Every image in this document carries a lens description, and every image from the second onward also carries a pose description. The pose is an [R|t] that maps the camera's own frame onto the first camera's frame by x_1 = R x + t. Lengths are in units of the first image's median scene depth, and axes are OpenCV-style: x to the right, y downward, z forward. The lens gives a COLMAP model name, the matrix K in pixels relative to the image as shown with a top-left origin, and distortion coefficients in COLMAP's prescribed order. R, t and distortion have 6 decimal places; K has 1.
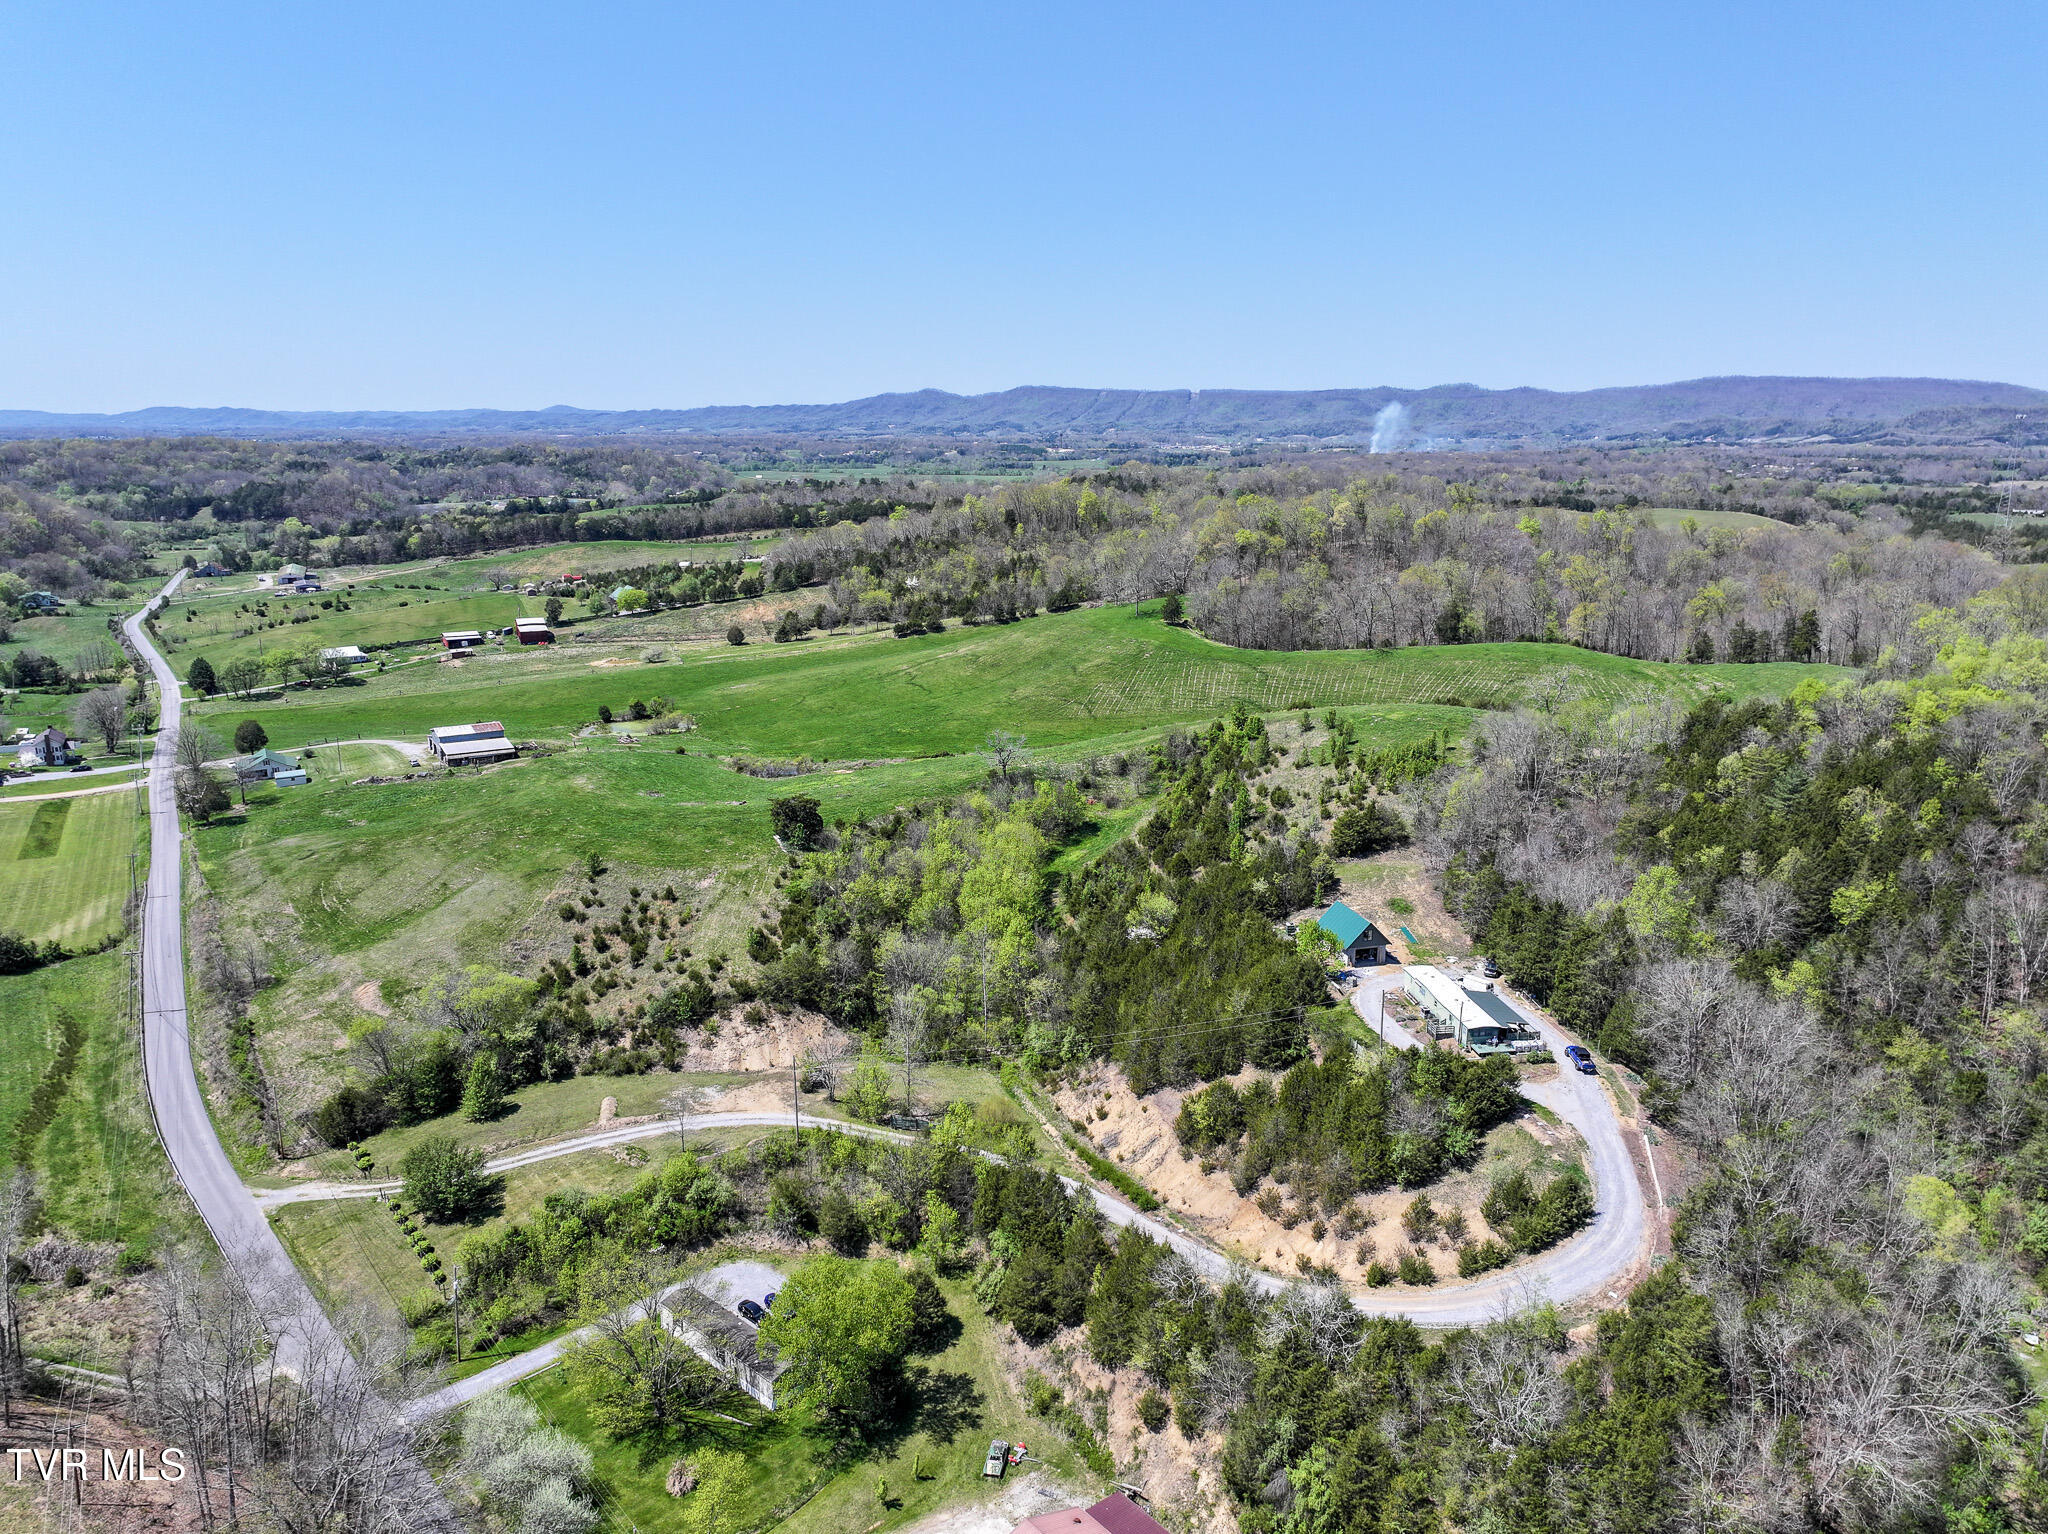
lens RADIAL K [[1440.4, 0, 1032.1], [0, 1440.4, 767.8], [0, 0, 1]] dist [0.003119, 0.001649]
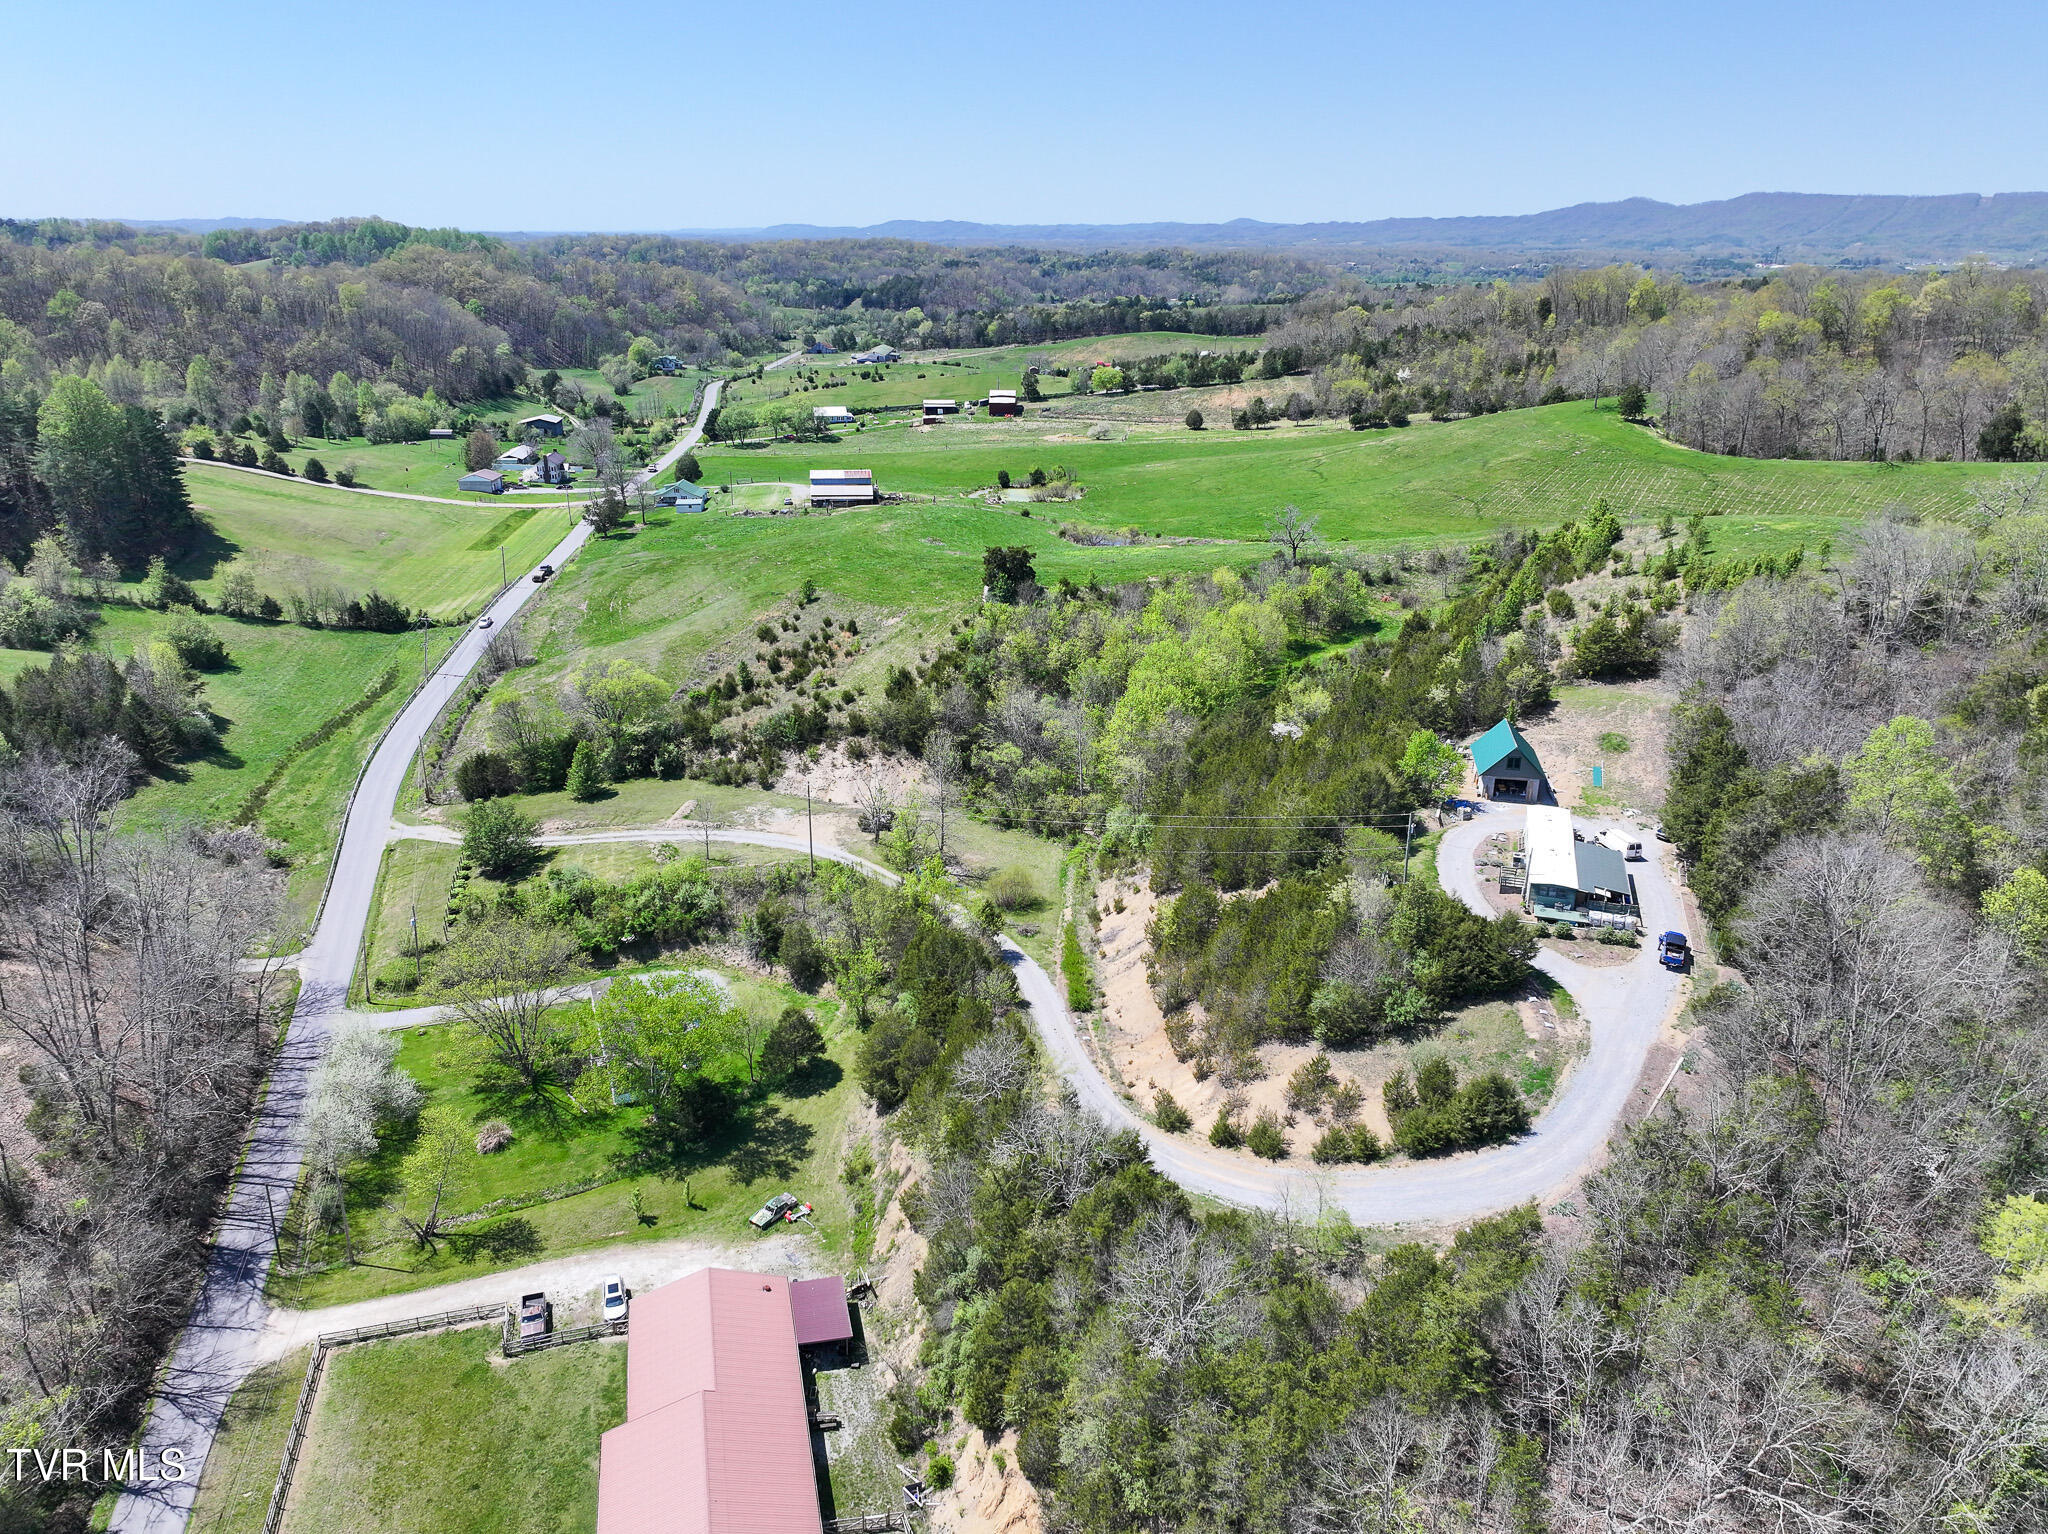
lens RADIAL K [[1435.1, 0, 1027.7], [0, 1435.1, 767.8], [0, 0, 1]] dist [0.006320, 0.005631]
pose [[0.901246, 0.154883, -0.404680, 0.306076], [-0.105947, 0.984354, 0.140791, 0.036141], [0.420155, -0.084013, 0.903555, 0.176745]]
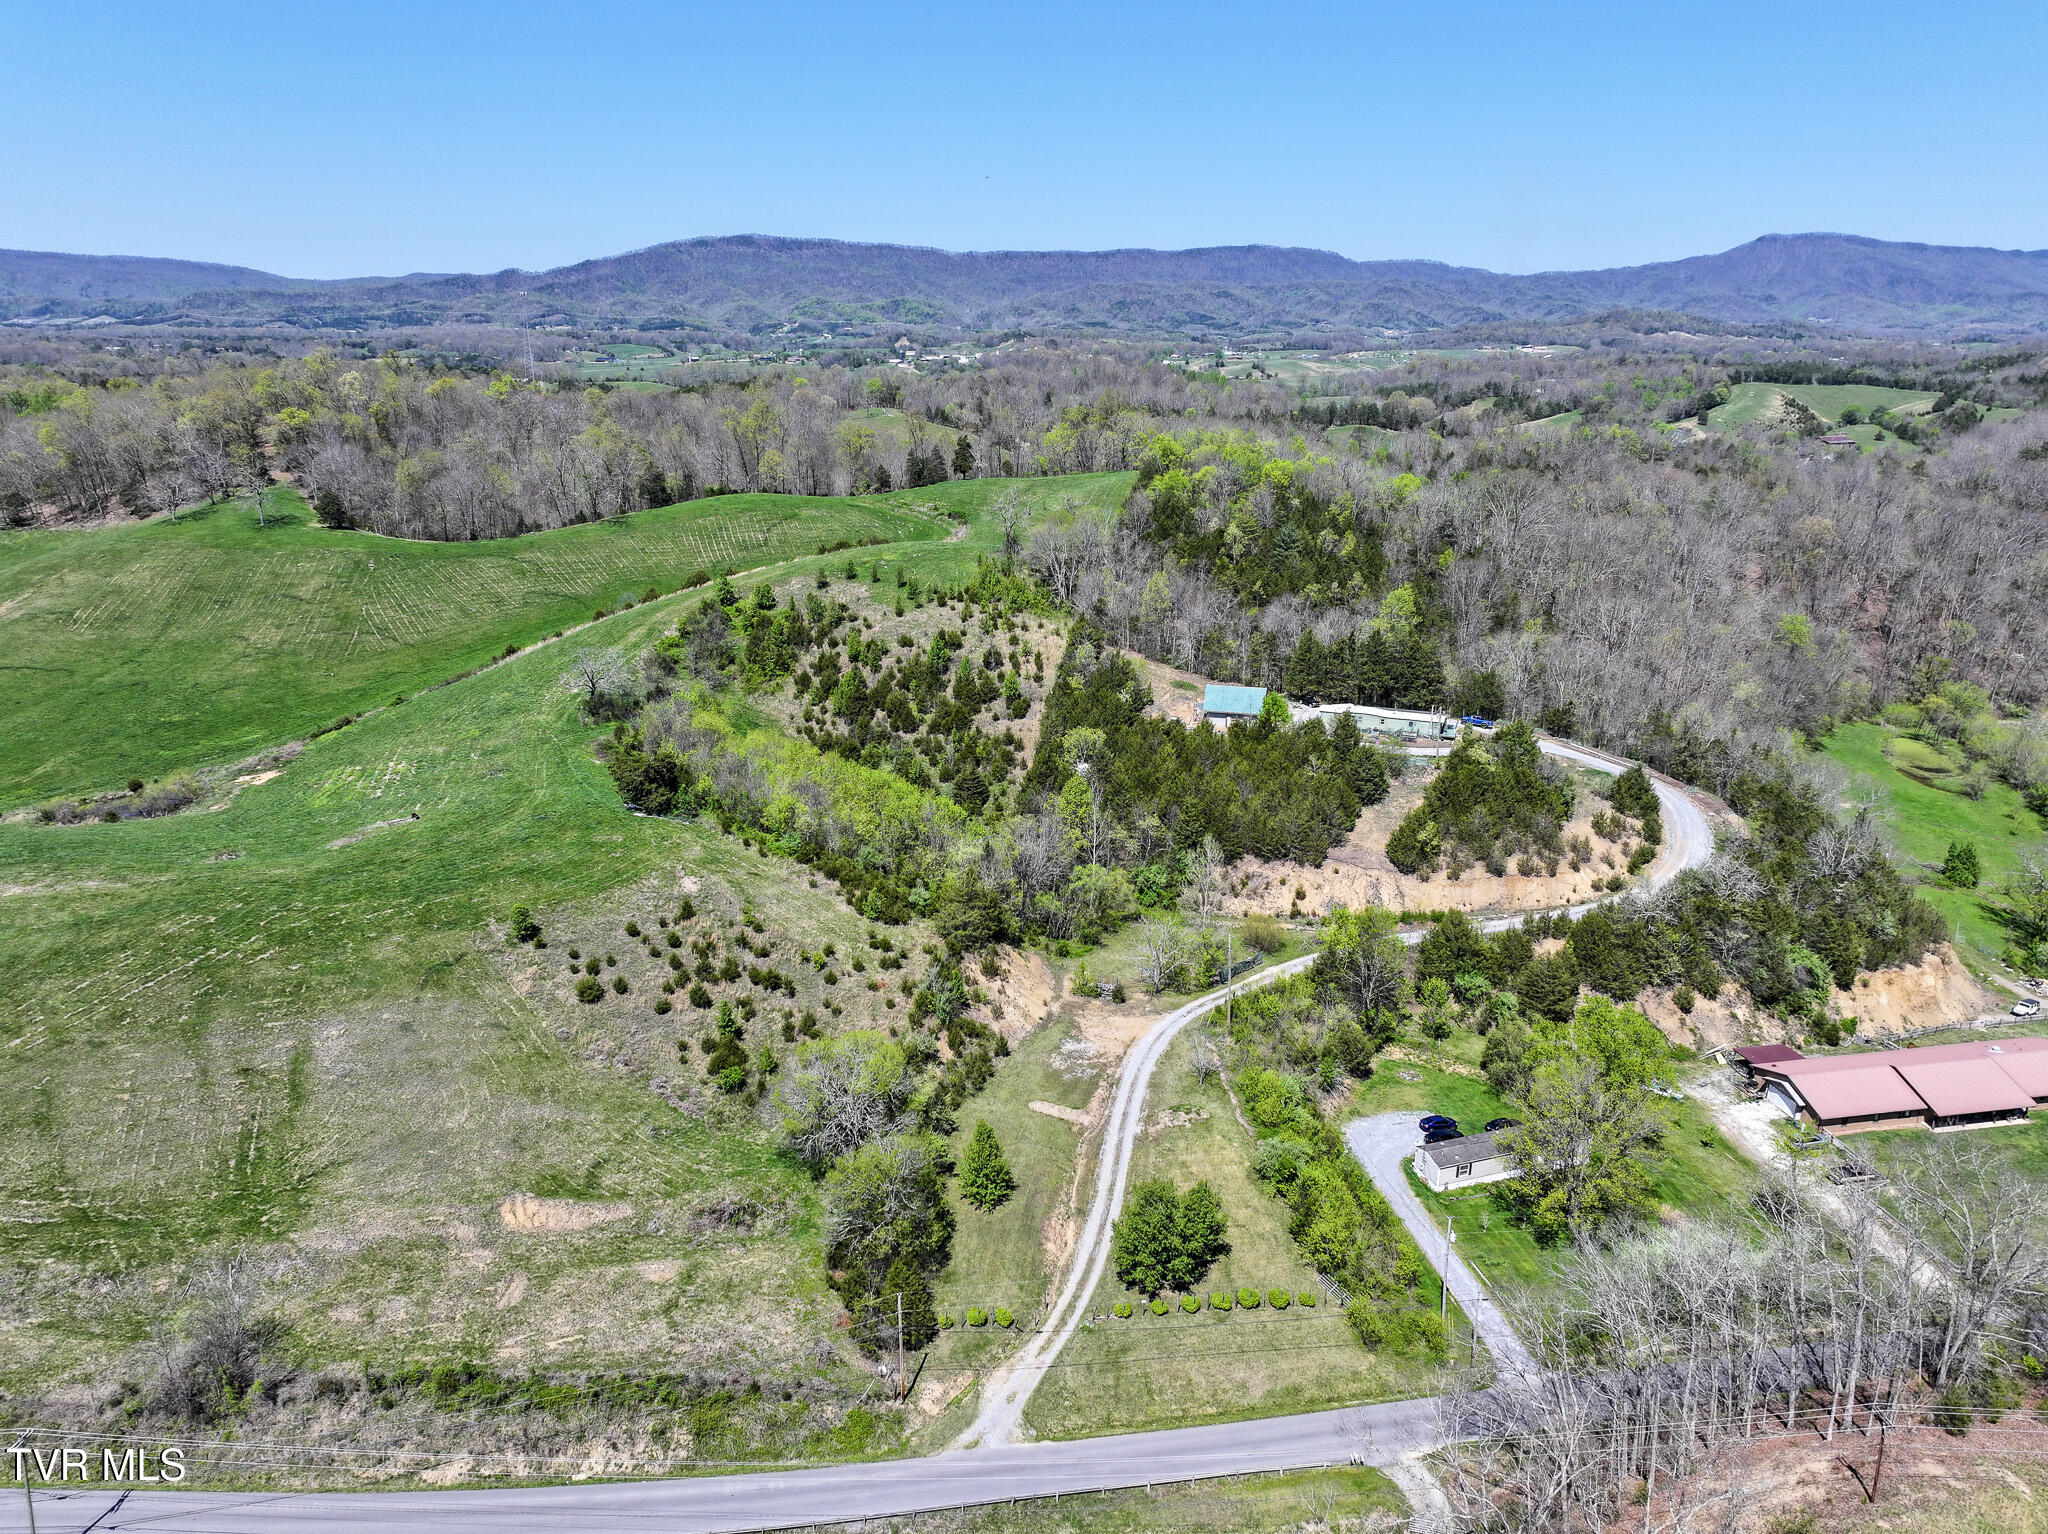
lens RADIAL K [[1442.4, 0, 1029.6], [0, 1442.4, 763.6], [0, 0, 1]] dist [0.005631, 0.011257]
pose [[0.476025, -0.262287, 0.839408, -0.856611], [0.201921, 0.961586, 0.185956, -0.092039], [-0.855937, 0.080974, 0.510701, 0.549280]]
